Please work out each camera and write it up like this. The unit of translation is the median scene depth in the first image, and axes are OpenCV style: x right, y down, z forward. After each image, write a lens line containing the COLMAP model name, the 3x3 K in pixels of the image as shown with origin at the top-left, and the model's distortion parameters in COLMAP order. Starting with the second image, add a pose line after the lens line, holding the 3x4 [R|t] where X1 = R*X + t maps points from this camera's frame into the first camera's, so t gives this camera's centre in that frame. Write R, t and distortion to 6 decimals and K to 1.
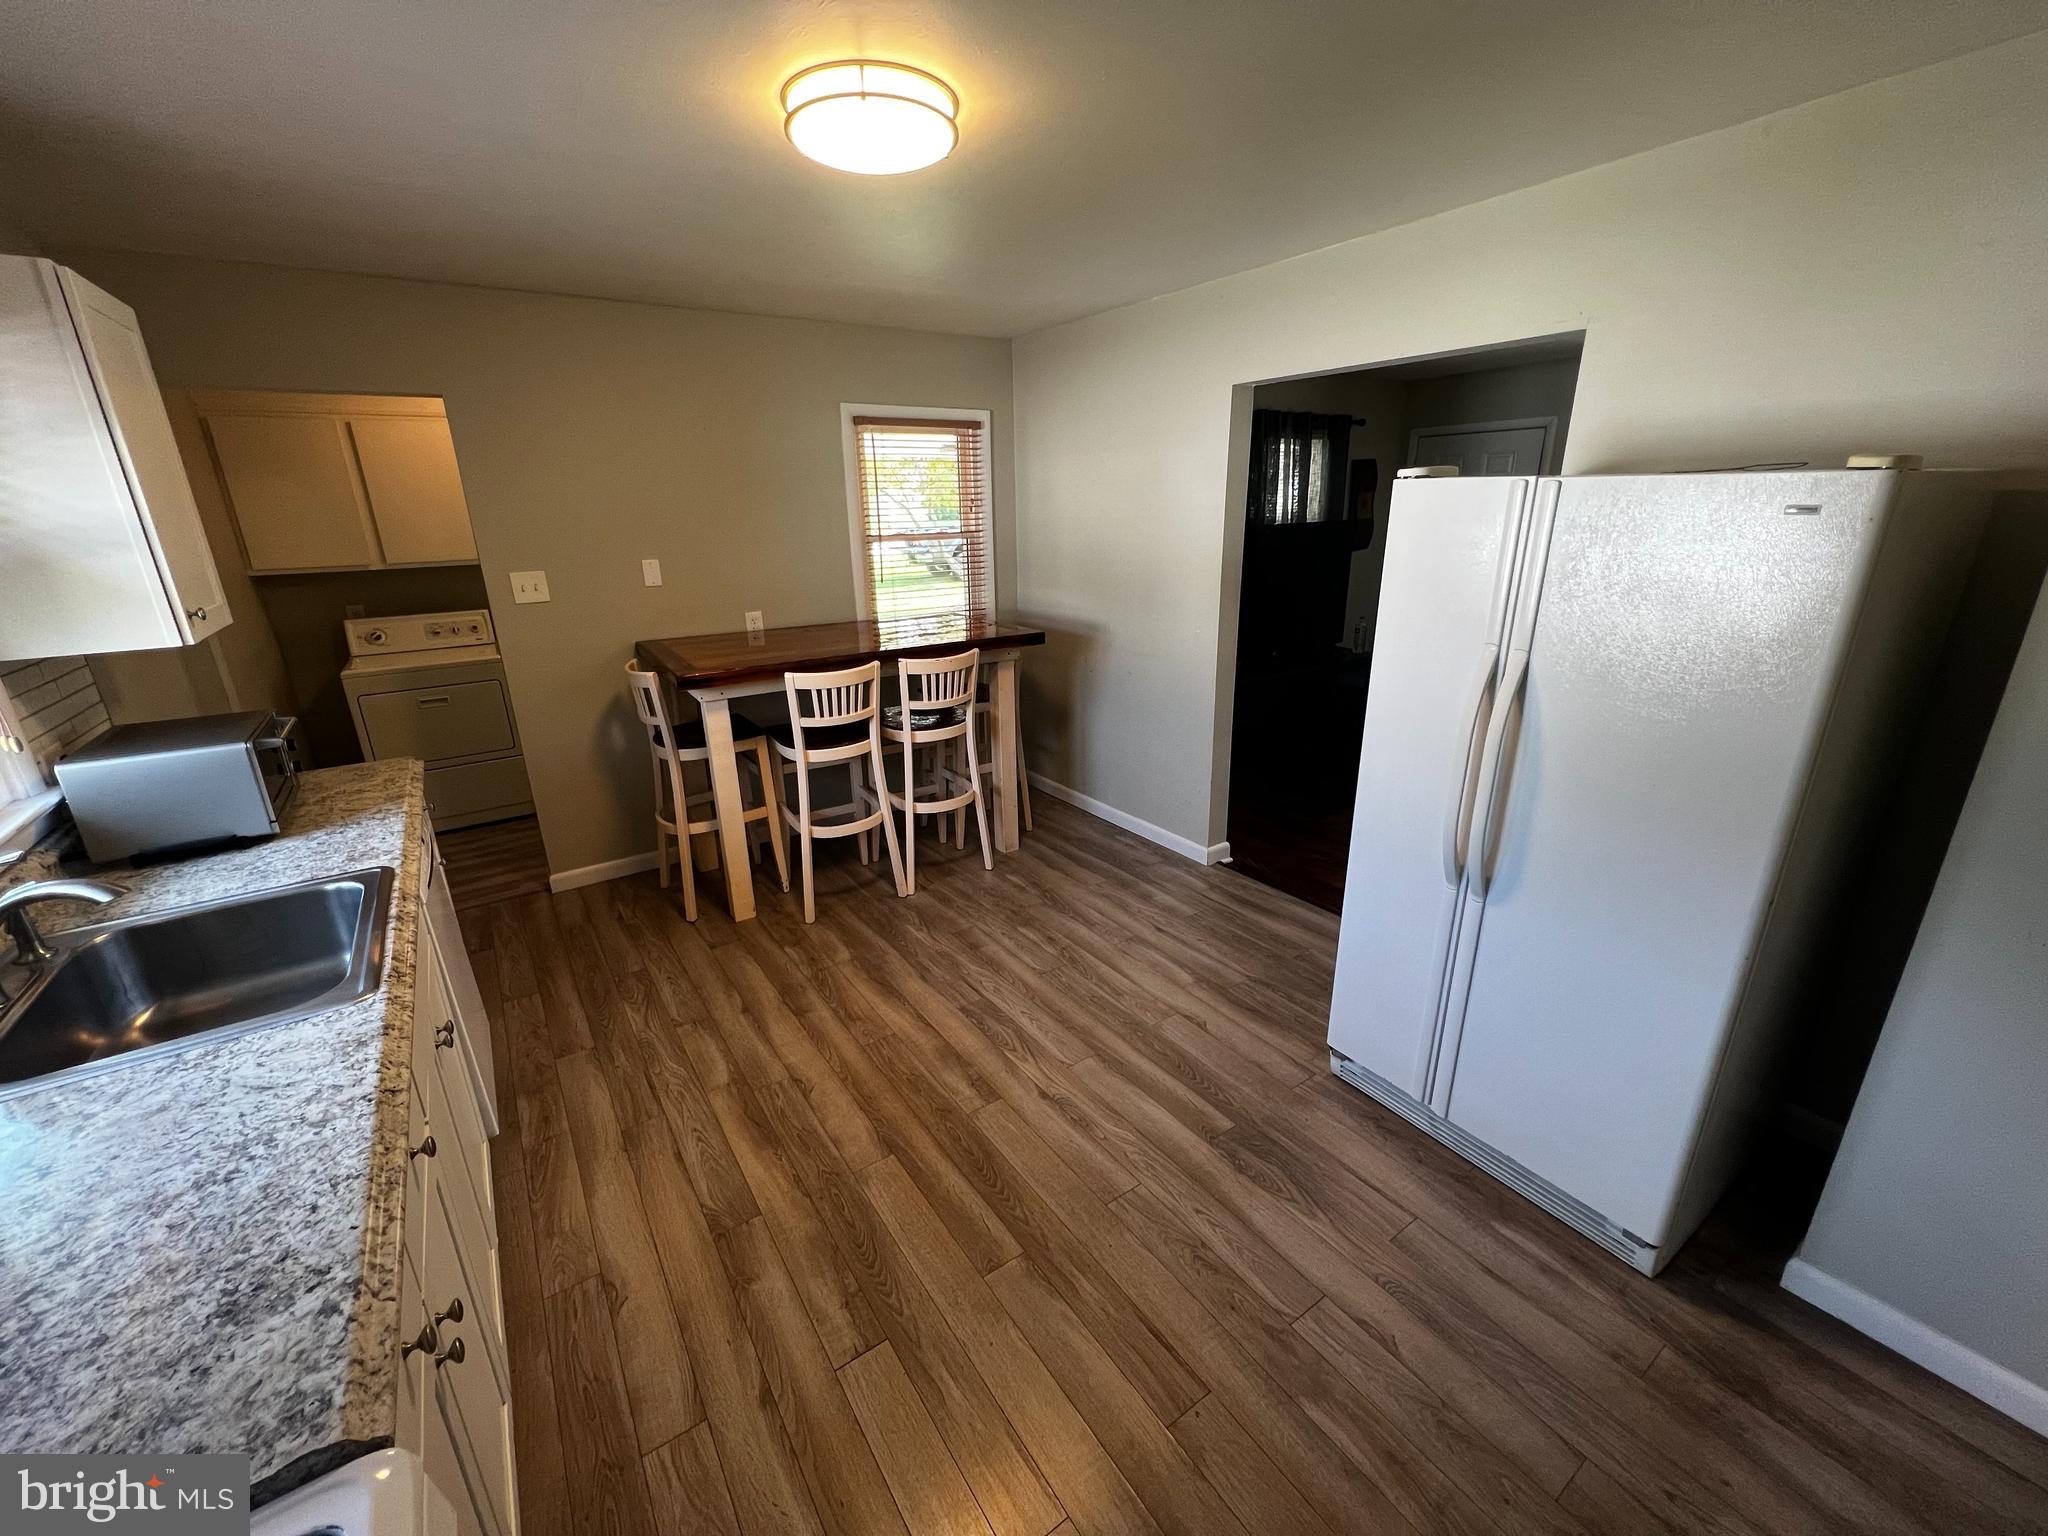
lens RADIAL K [[820.8, 0, 1024.8], [0, 820.8, 772.9], [0, 0, 1]] dist [-0.002983, 0.000476]
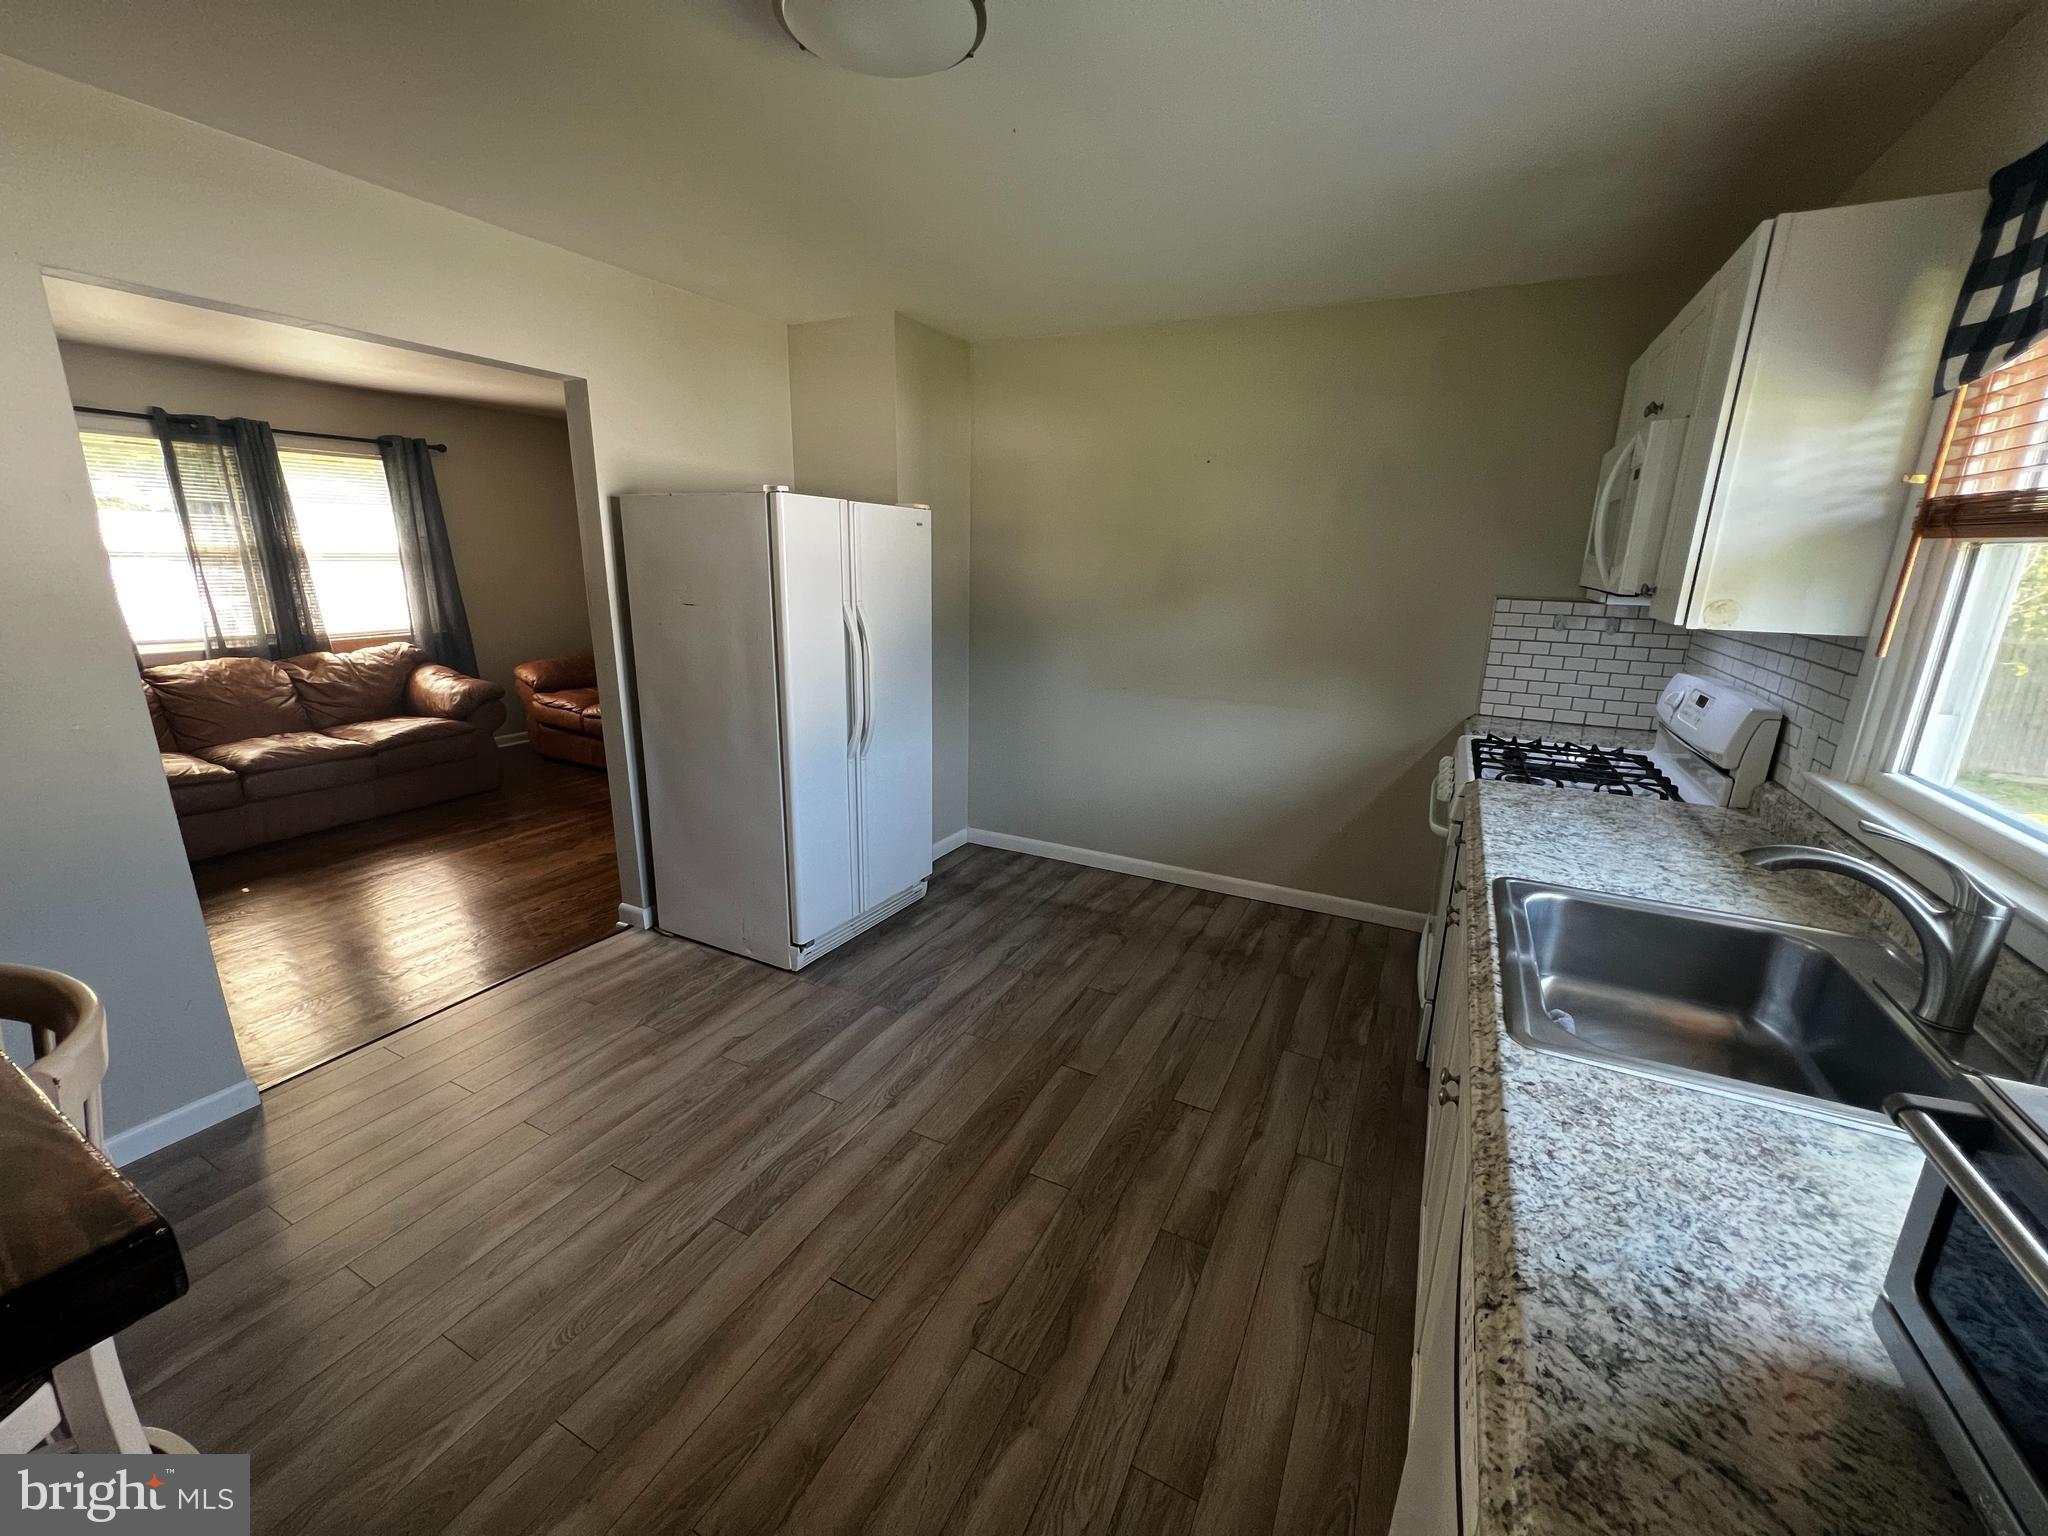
lens RADIAL K [[820.8, 0, 1029.3], [0, 820.8, 773.6], [0, 0, 1]] dist [-0.002983, 0.000476]
pose [[-0.479906, -0.214583, 0.850673, -0.771727], [0.268543, 0.887156, 0.375284, -0.264821], [-0.835209, 0.408544, -0.368127, 1.034459]]
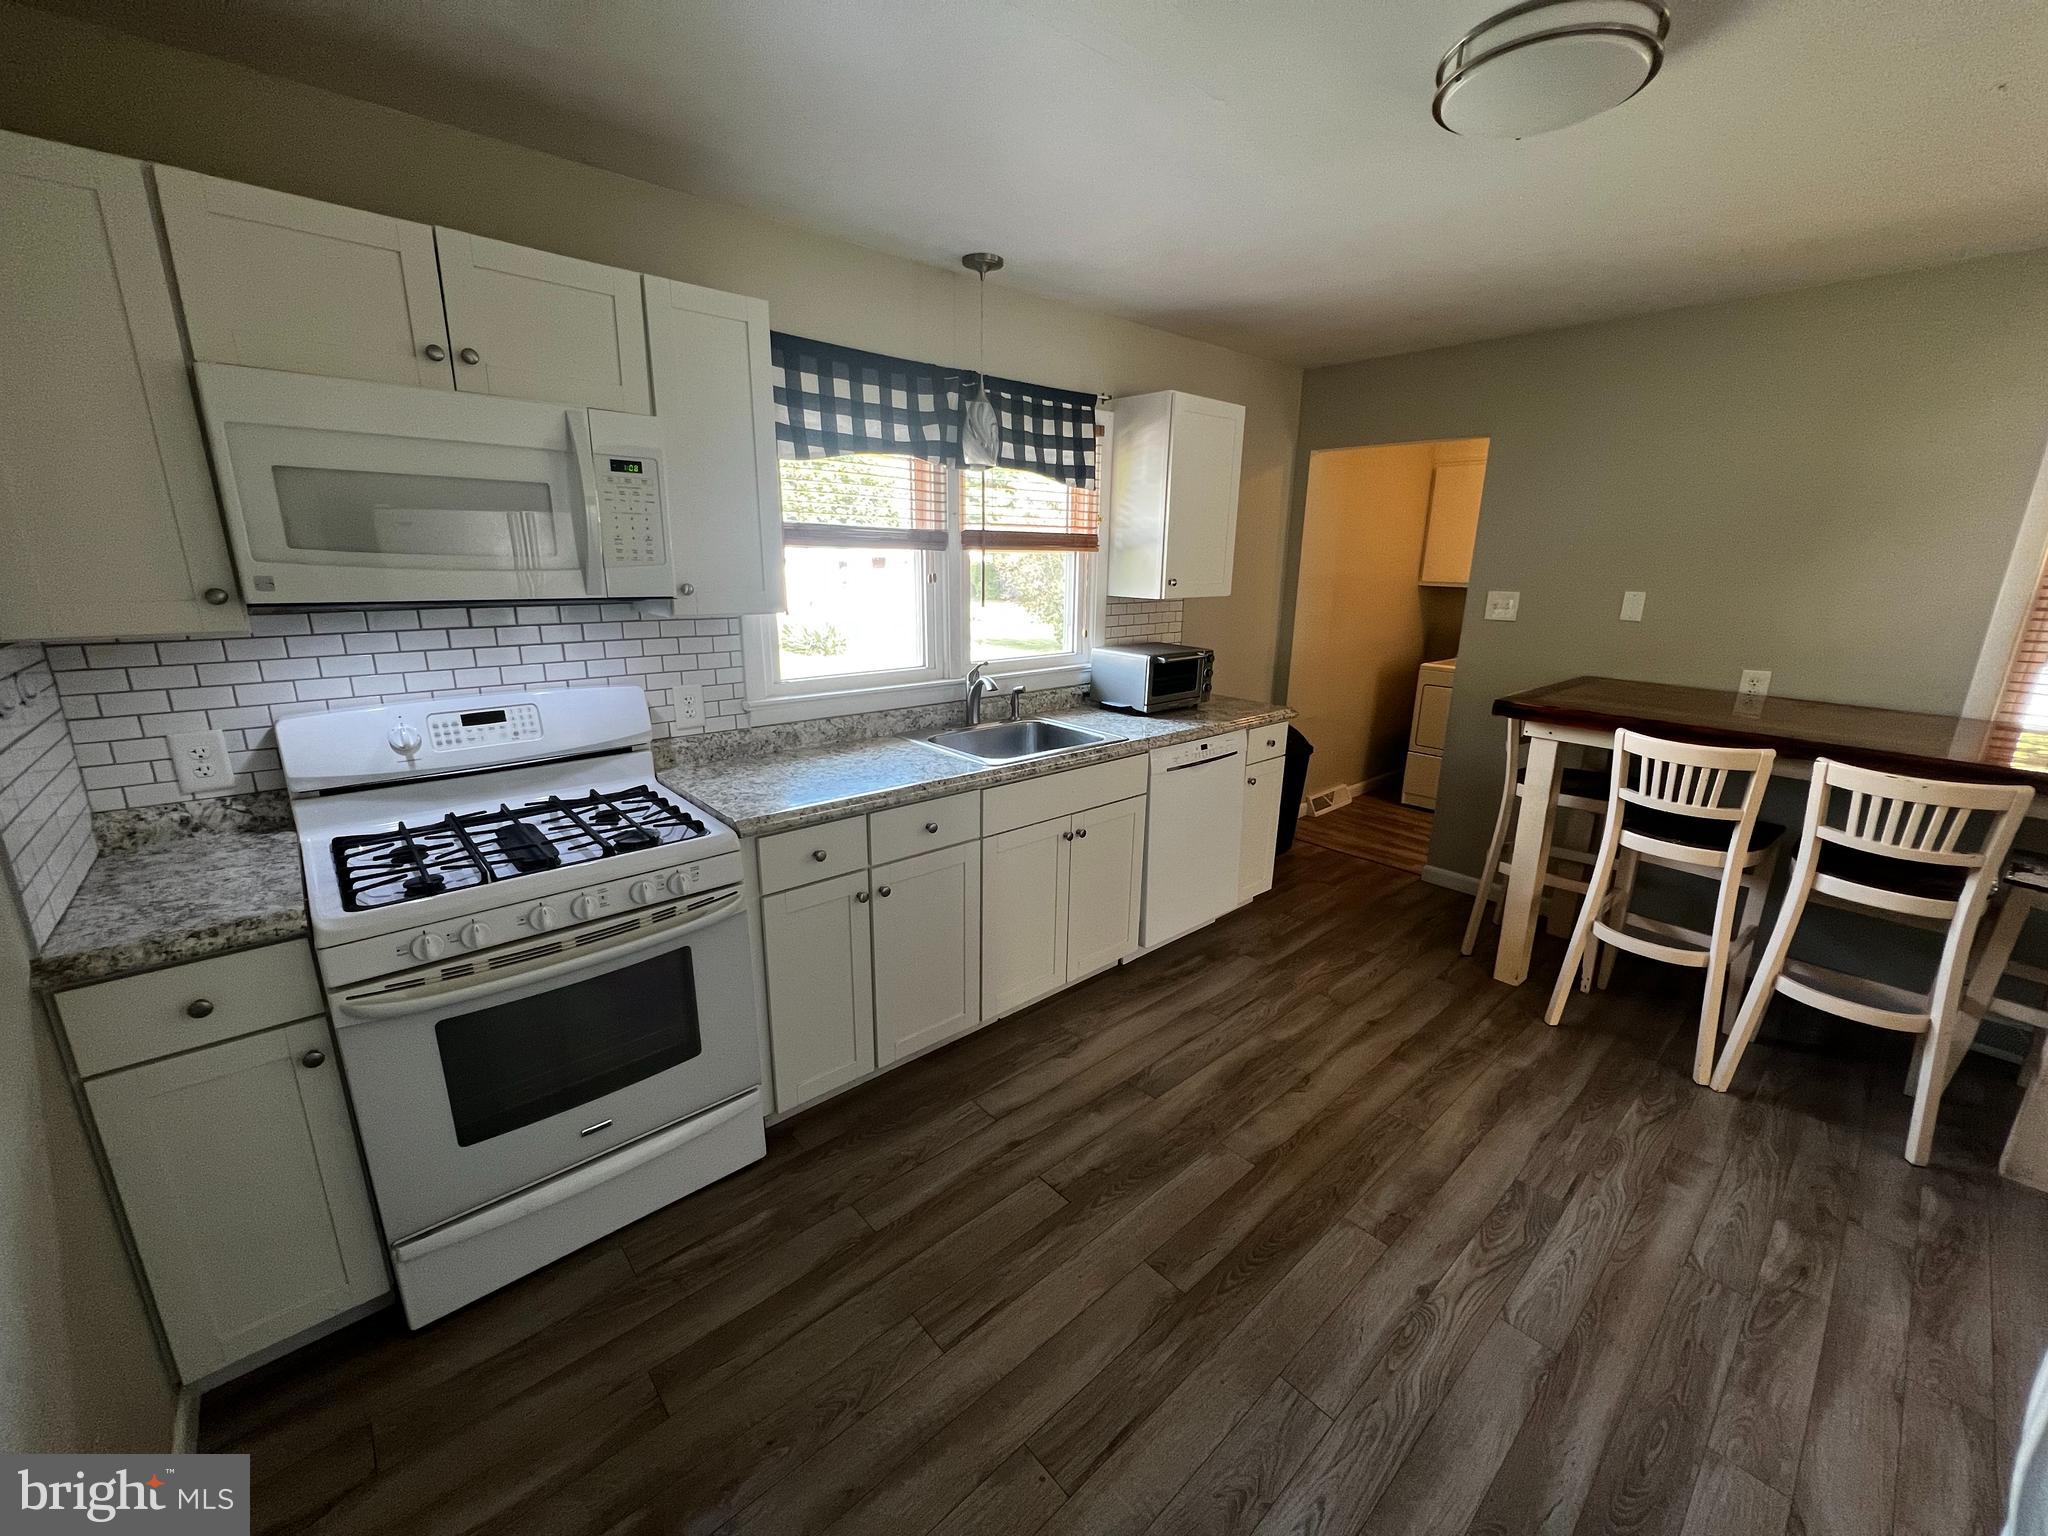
lens RADIAL K [[820.8, 0, 1025.8], [0, 820.8, 767.5], [0, 0, 1]] dist [-0.002983, 0.000476]
pose [[0.124599, 0.275360, -0.953232, 0.547314], [-0.328753, 0.917908, 0.222184, -0.091962], [0.936161, 0.285694, 0.204896, 0.359487]]
